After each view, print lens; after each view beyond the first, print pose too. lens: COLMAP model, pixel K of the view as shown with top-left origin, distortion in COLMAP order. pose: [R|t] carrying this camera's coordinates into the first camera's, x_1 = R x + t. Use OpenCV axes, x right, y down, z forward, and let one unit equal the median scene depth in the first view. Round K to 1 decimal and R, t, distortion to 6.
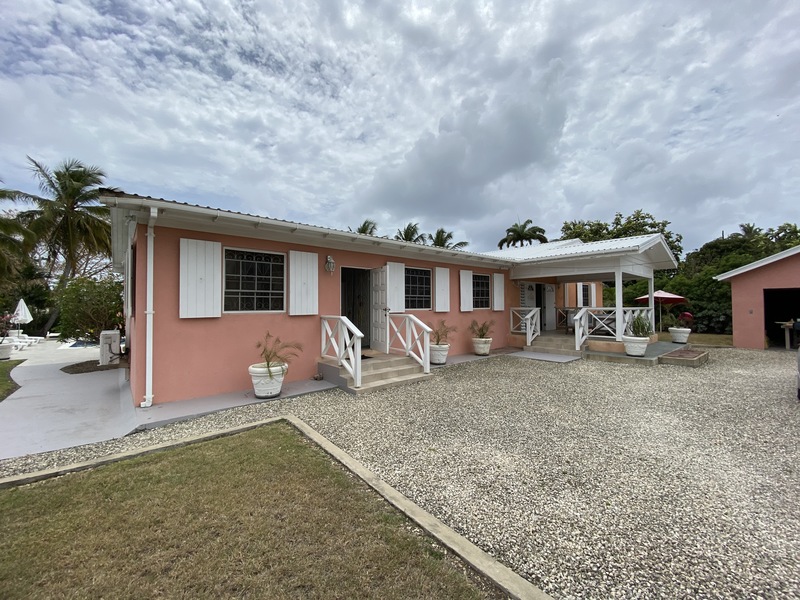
lens RADIAL K [[325.4, 0, 400.0], [0, 325.4, 300.0], [0, 0, 1]] dist [0.001720, -0.012947]
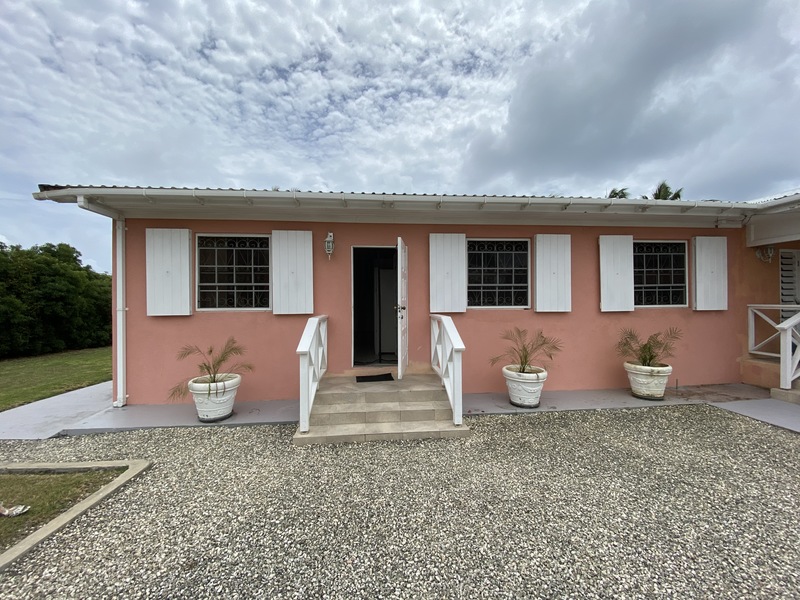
lens RADIAL K [[325.4, 0, 400.0], [0, 325.4, 300.0], [0, 0, 1]] dist [0.001720, -0.012947]
pose [[0.811442, -0.002111, -0.584429, 0.257550], [0.012635, 0.999823, 0.013931, 0.004178], [0.584297, -0.018689, 0.811325, 0.396891]]
